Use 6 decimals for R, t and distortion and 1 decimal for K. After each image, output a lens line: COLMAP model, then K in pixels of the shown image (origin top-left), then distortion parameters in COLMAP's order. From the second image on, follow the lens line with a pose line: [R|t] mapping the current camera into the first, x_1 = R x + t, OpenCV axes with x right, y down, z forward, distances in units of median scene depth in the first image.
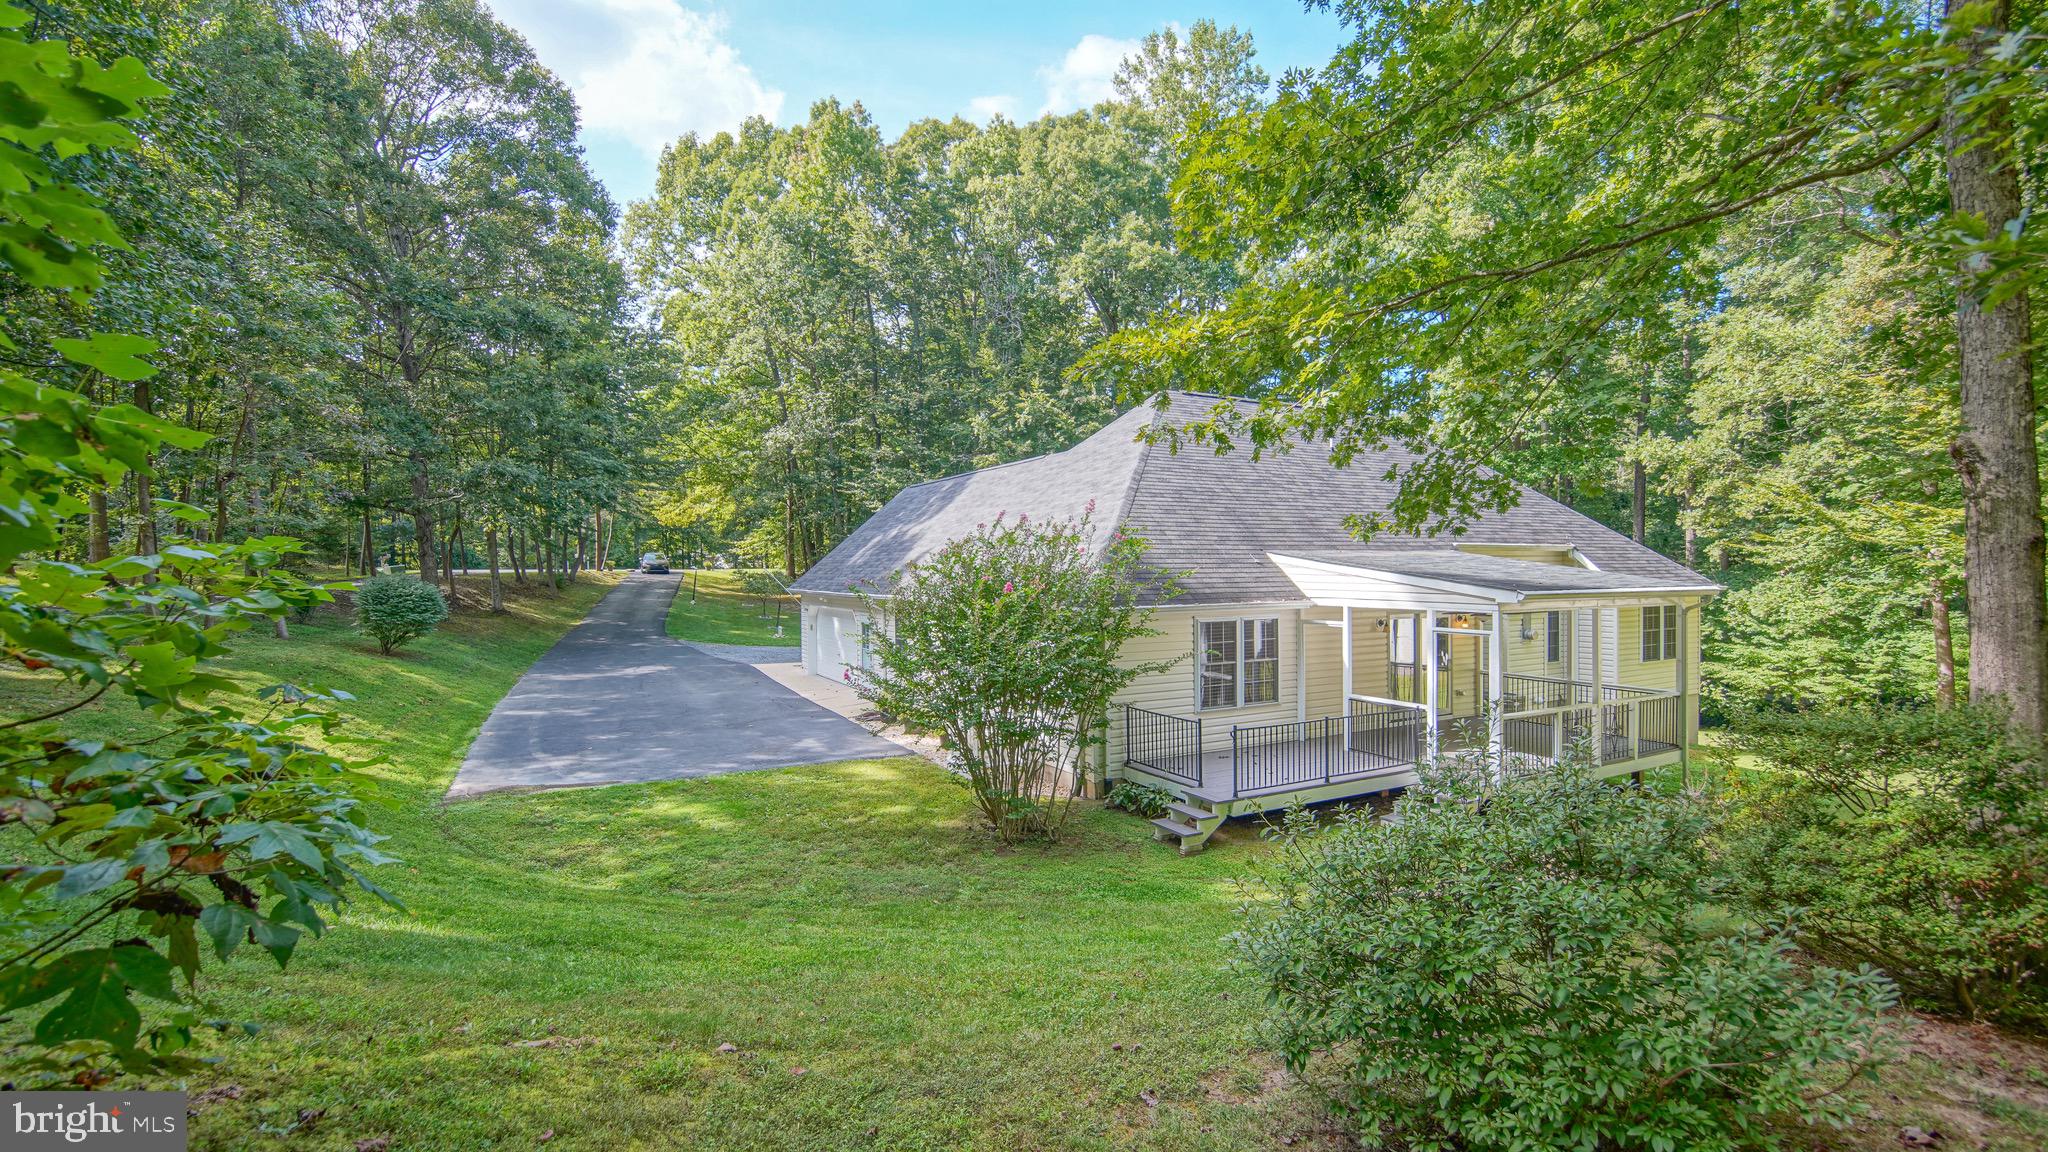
lens RADIAL K [[914.1, 0, 1029.0], [0, 914.1, 576.2], [0, 0, 1]] dist [-0.042727, 0.011424]
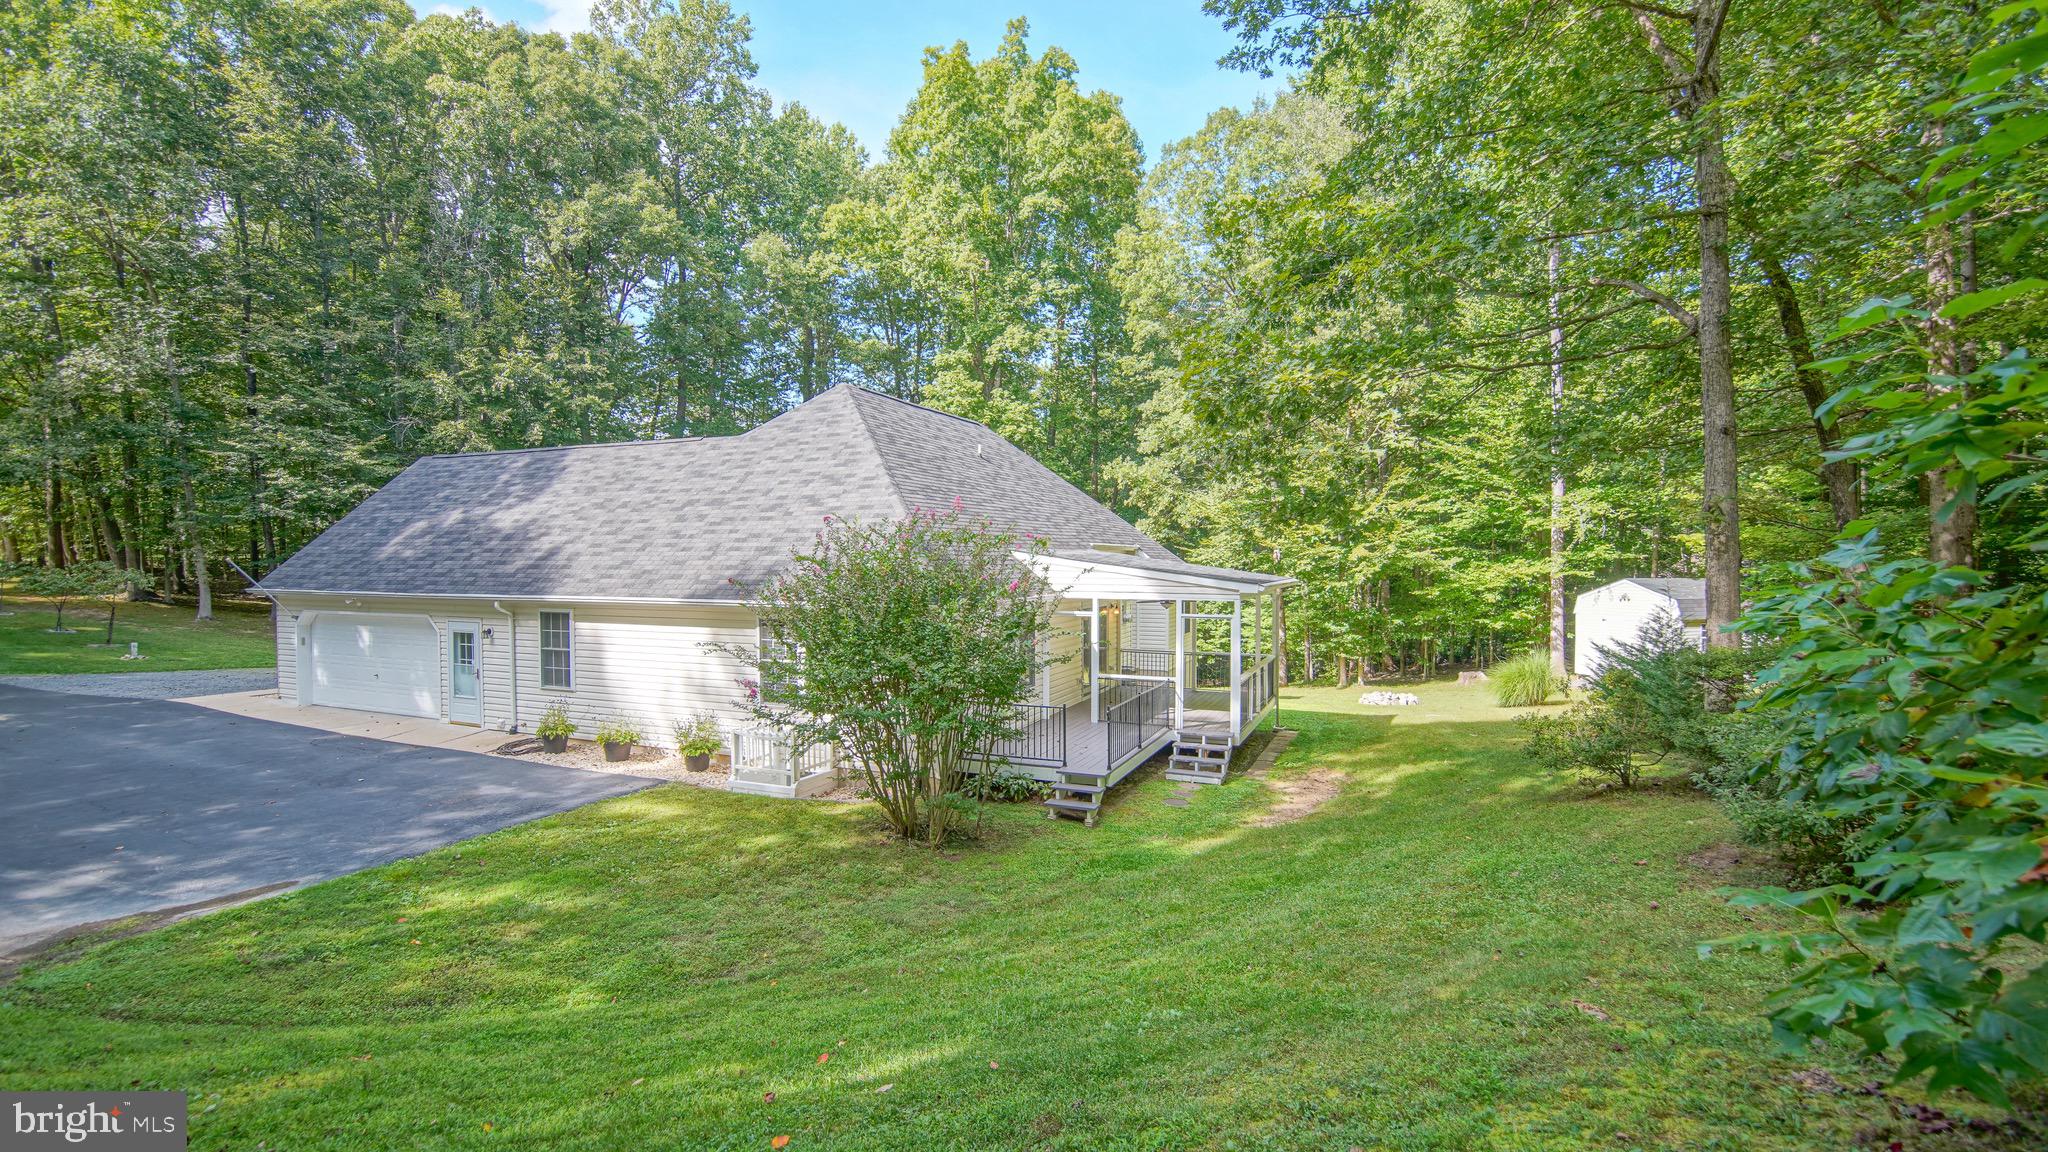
lens RADIAL K [[912.3, 0, 1028.5], [0, 912.3, 577.4], [0, 0, 1]] dist [-0.039680, 0.009004]
pose [[0.778881, -0.006580, 0.627137, -0.310753], [-0.000692, 0.999935, 0.011350, -0.004639], [-0.627171, -0.009275, 0.778826, 0.103197]]
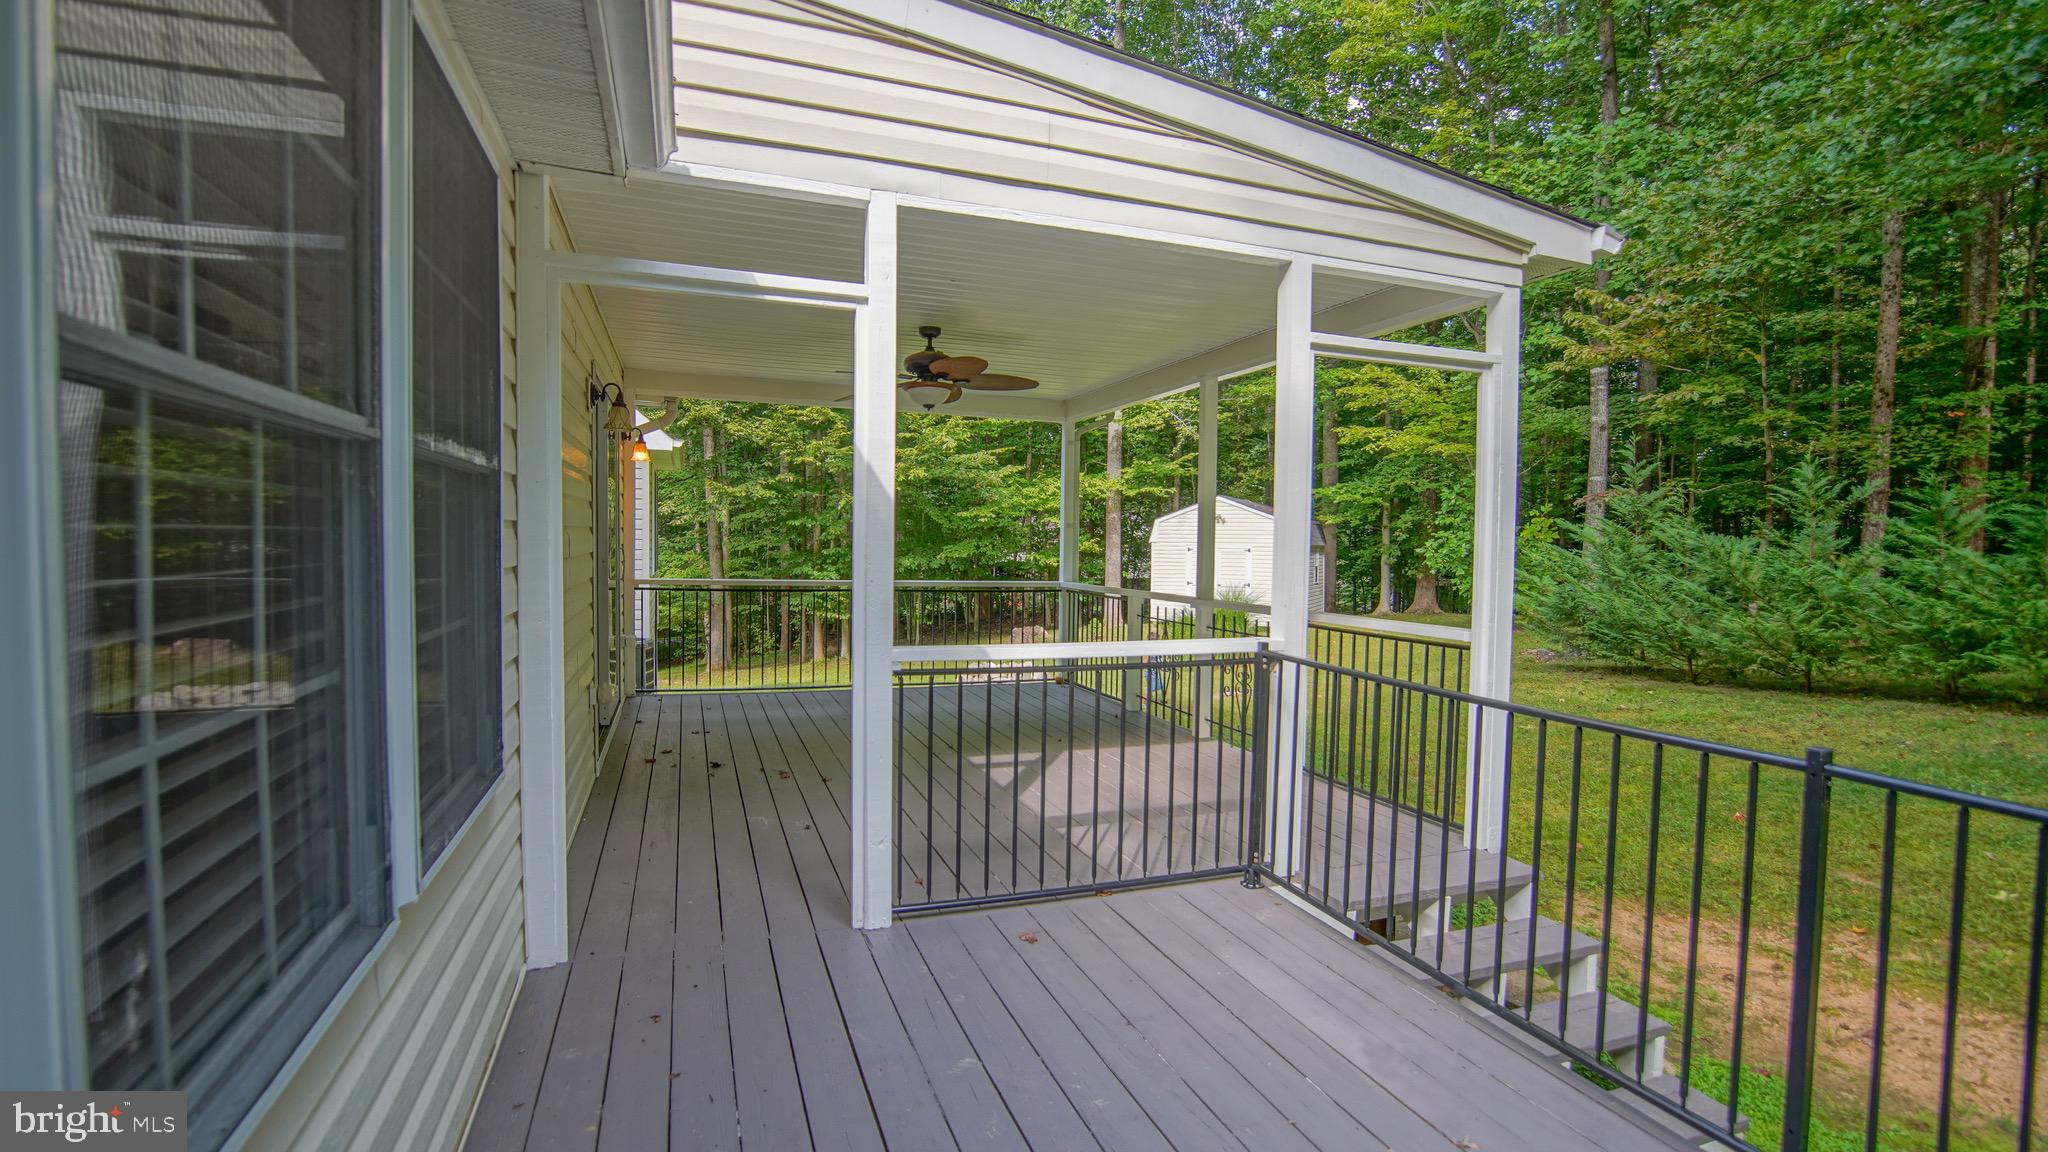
lens RADIAL K [[943.8, 0, 1030.0], [0, 943.8, 575.6], [0, 0, 1]] dist [-0.038724, 0.008632]
pose [[0.148225, -0.030519, 0.988483, 0.104923], [-0.008878, 0.999442, 0.032189, 0.073964], [-0.988914, -0.013547, 0.147871, 0.652815]]
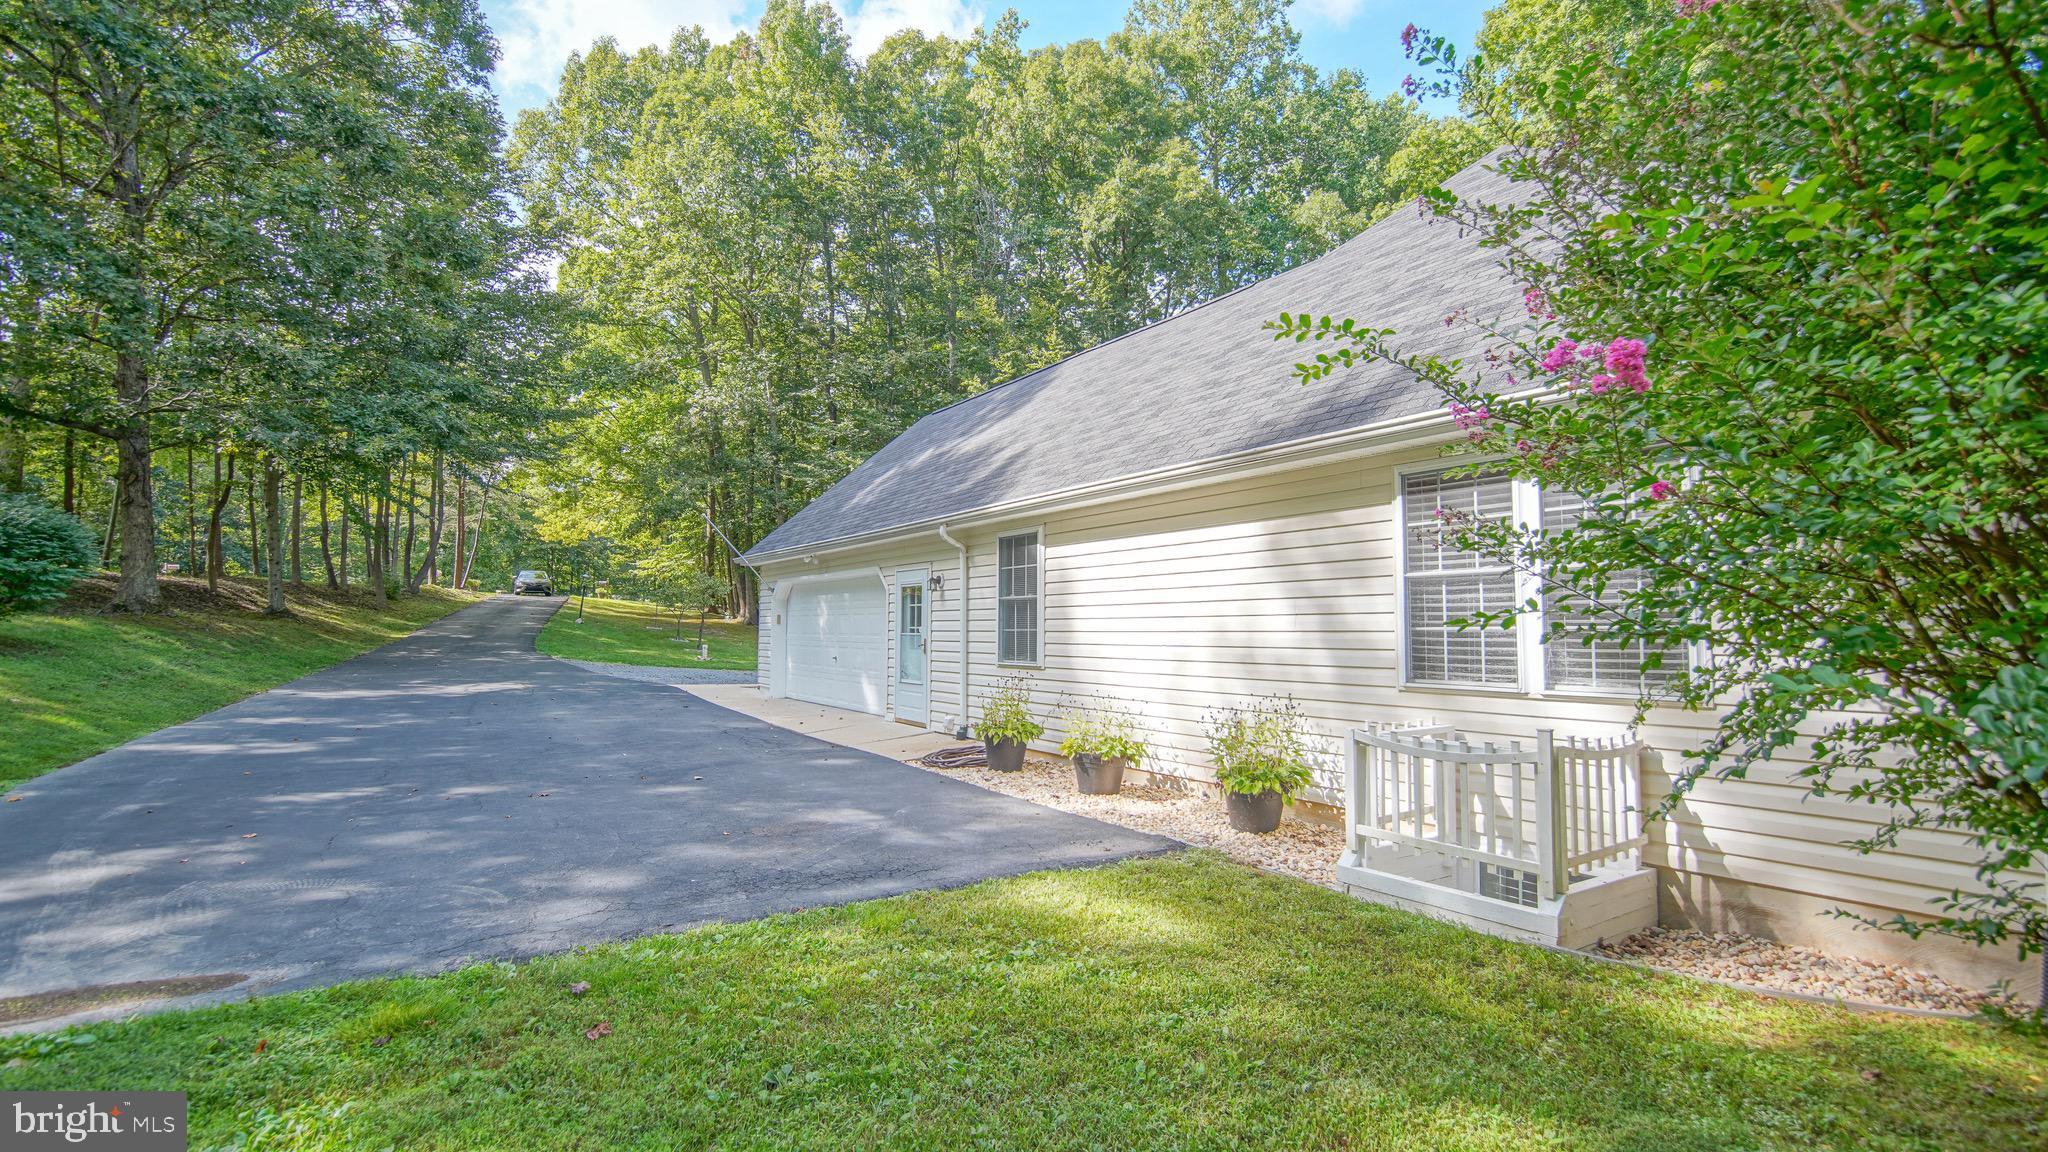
lens RADIAL K [[912.3, 0, 1028.5], [0, 912.3, 577.4], [0, 0, 1]] dist [-0.039680, 0.009004]
pose [[0.994463, 0.021671, 0.102832, -0.180980], [-0.014641, 0.997534, -0.068638, 0.089787], [-0.104066, 0.066753, 0.992328, 0.507296]]
